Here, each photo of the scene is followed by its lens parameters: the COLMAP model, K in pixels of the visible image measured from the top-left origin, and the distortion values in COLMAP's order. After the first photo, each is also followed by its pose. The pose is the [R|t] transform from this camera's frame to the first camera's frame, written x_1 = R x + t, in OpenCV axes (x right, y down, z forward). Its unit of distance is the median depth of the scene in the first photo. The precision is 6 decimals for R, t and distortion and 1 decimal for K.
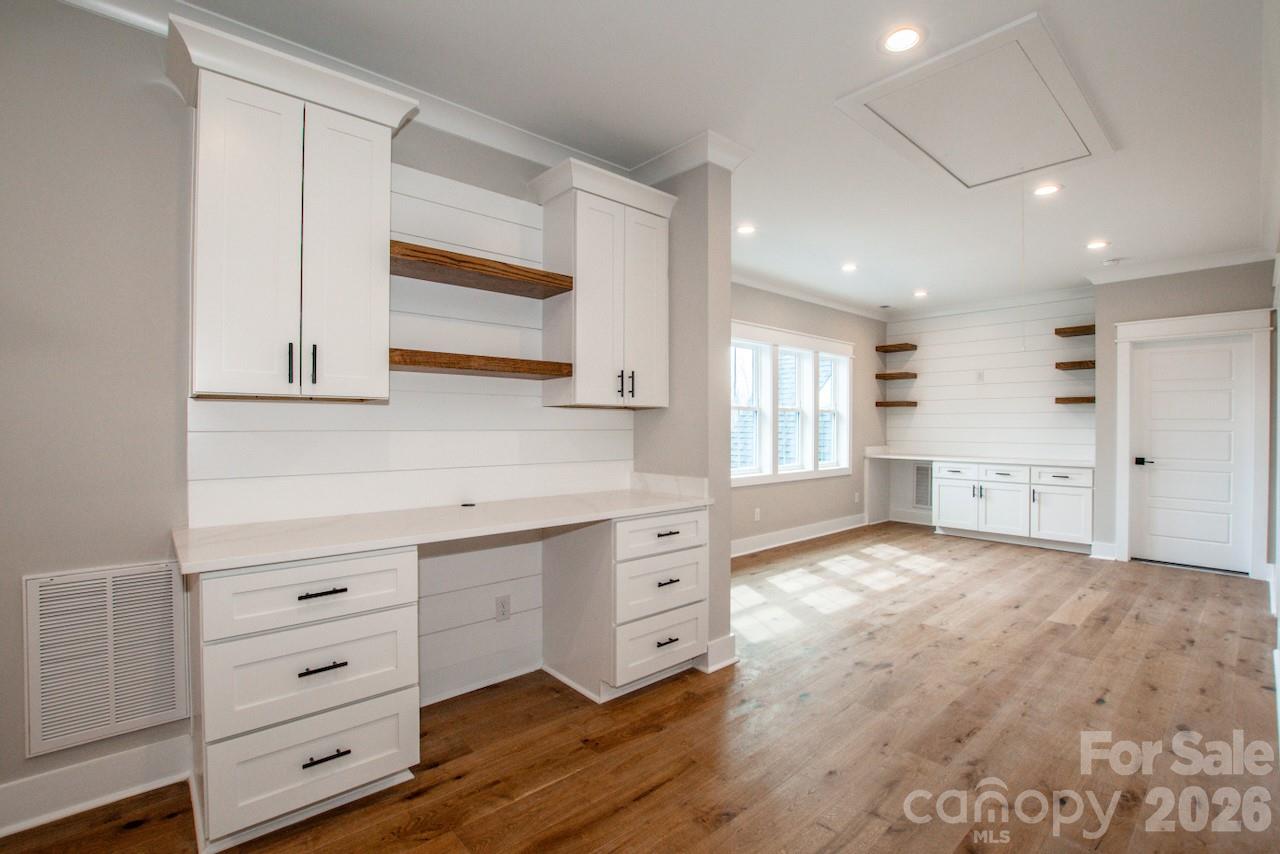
lens RADIAL K [[574.2, 0, 636.9], [0, 574.2, 439.8], [0, 0, 1]] dist [-0.040112, 0.005281]
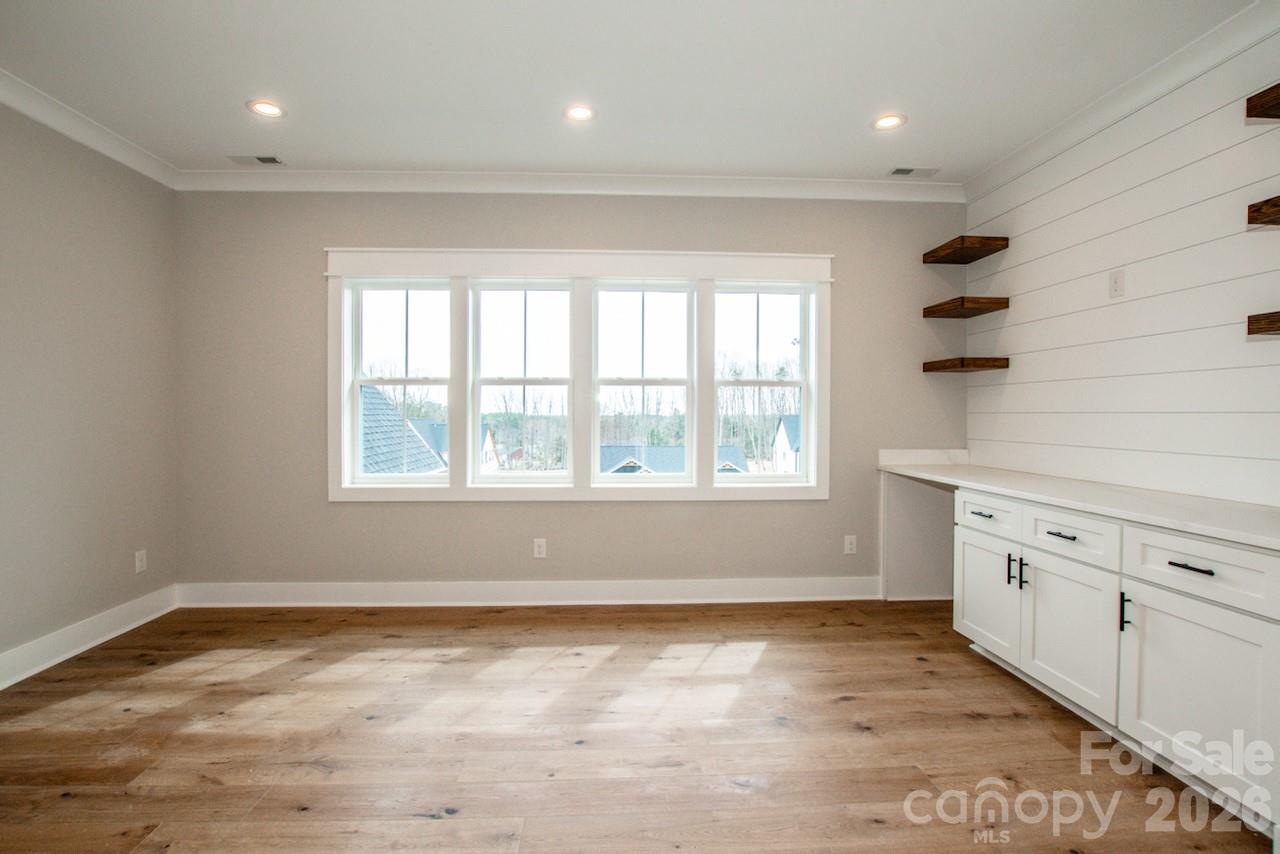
lens RADIAL K [[574.2, 0, 635.9], [0, 574.2, 432.5], [0, 0, 1]] dist [-0.040112, 0.005281]
pose [[0.781160, 0.016624, -0.624109, 0.608911], [-0.013282, 0.999862, 0.010009, -0.006432], [0.624189, 0.000470, 0.781273, 0.496288]]
